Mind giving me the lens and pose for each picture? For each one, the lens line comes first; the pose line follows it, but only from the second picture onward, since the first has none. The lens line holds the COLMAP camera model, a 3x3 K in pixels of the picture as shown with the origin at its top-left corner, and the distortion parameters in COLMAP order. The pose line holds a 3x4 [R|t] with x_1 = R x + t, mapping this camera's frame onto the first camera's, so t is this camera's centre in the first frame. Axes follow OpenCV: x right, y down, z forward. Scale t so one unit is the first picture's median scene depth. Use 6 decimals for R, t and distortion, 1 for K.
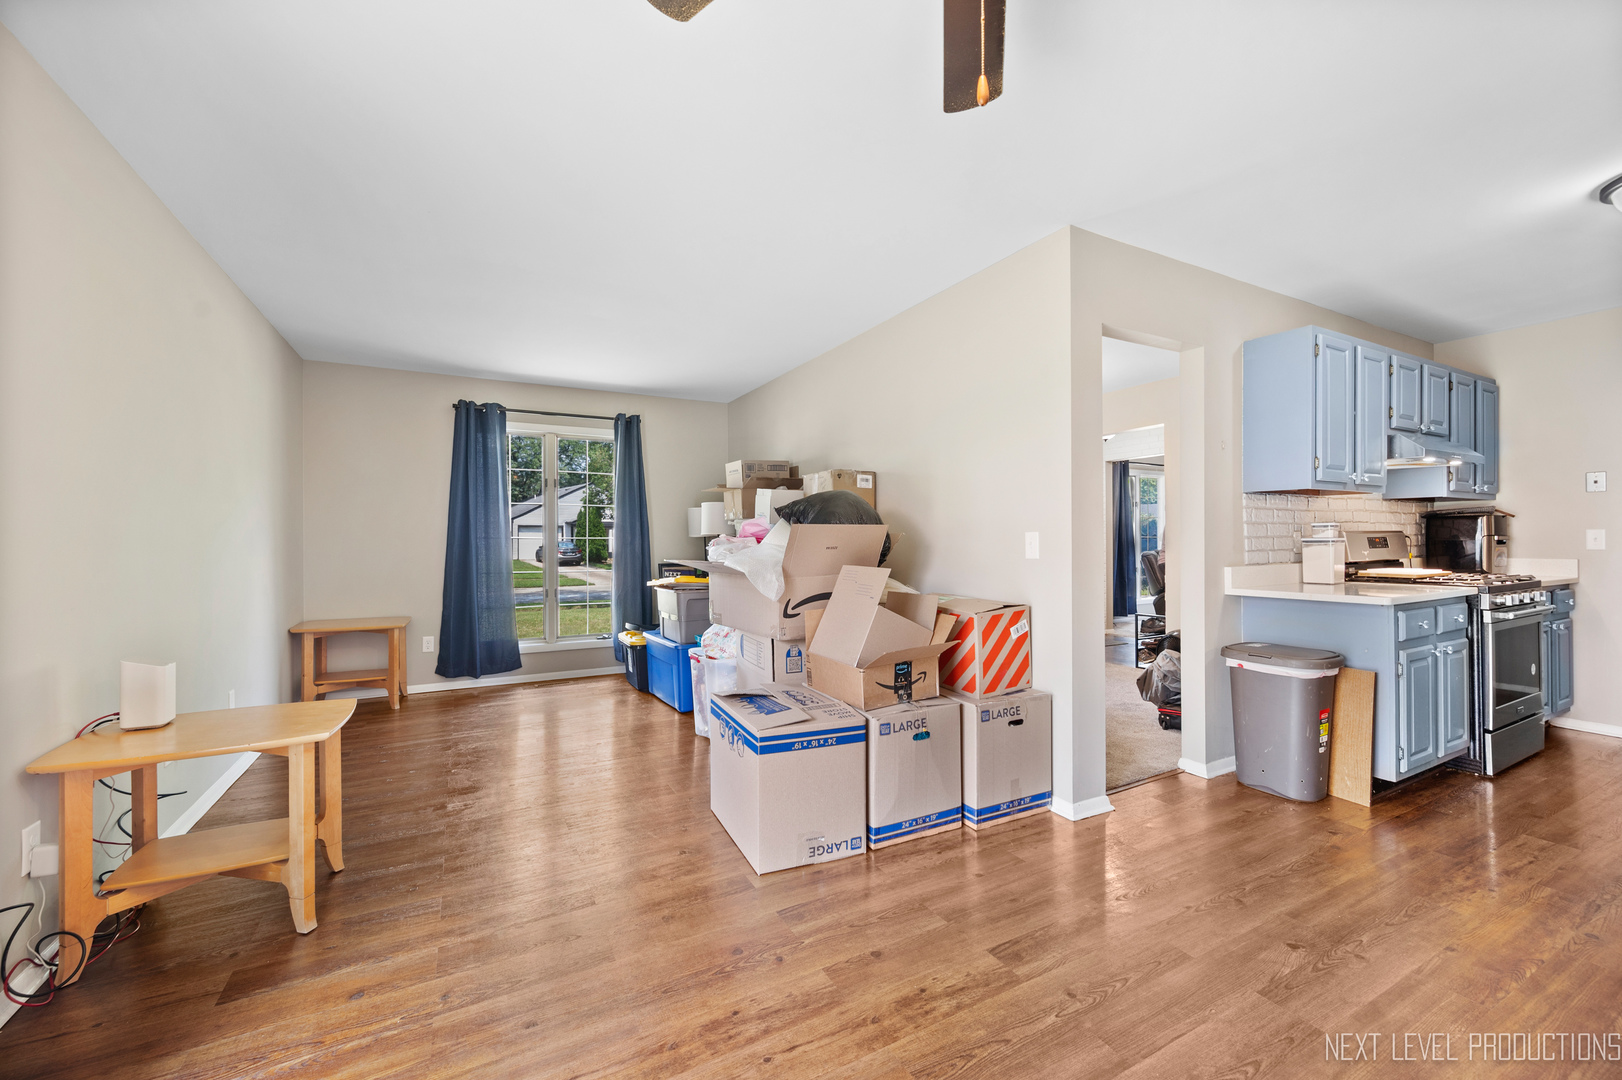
lens RADIAL K [[647.2, 0, 812.0], [0, 647.2, 546.0], [0, 0, 1]] dist [0.003634, 0.000981]
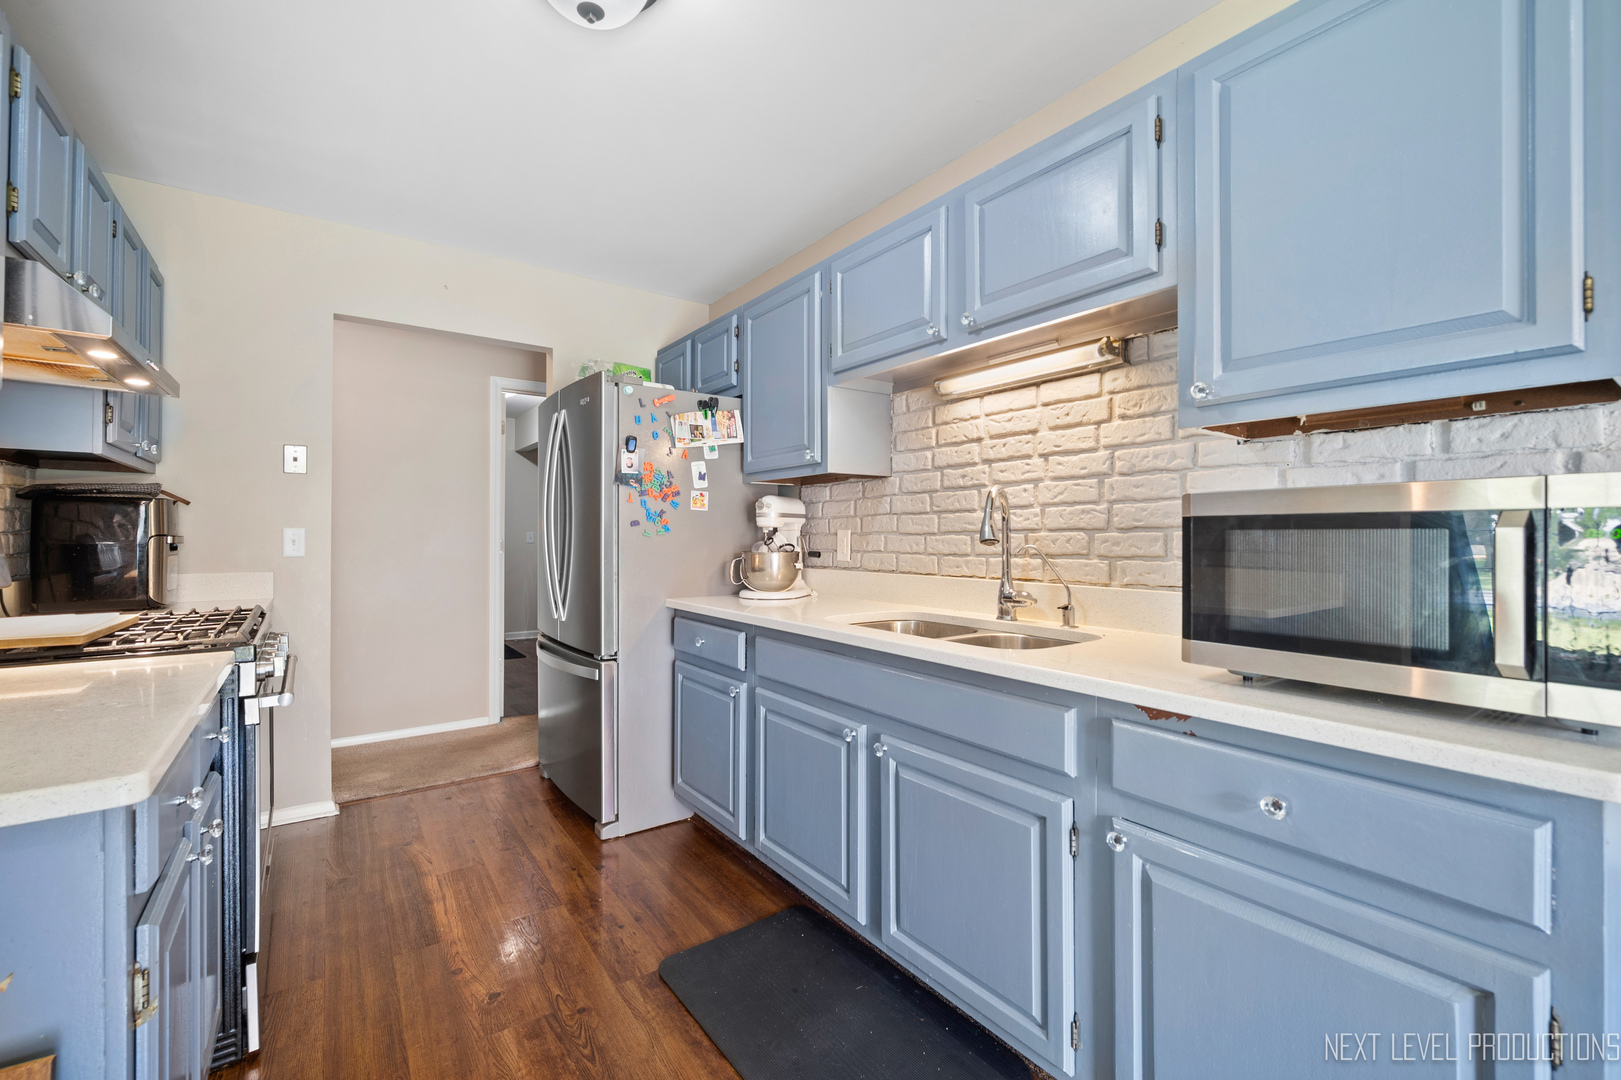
lens RADIAL K [[691.7, 0, 807.6], [0, 691.7, 536.0], [0, 0, 1]] dist [-0.004871, -0.000025]
pose [[-0.114298, 0.008433, 0.993411, 0.393004], [0.005231, 0.999955, -0.007887, -0.007711], [-0.993433, 0.004295, -0.114337, 0.515527]]
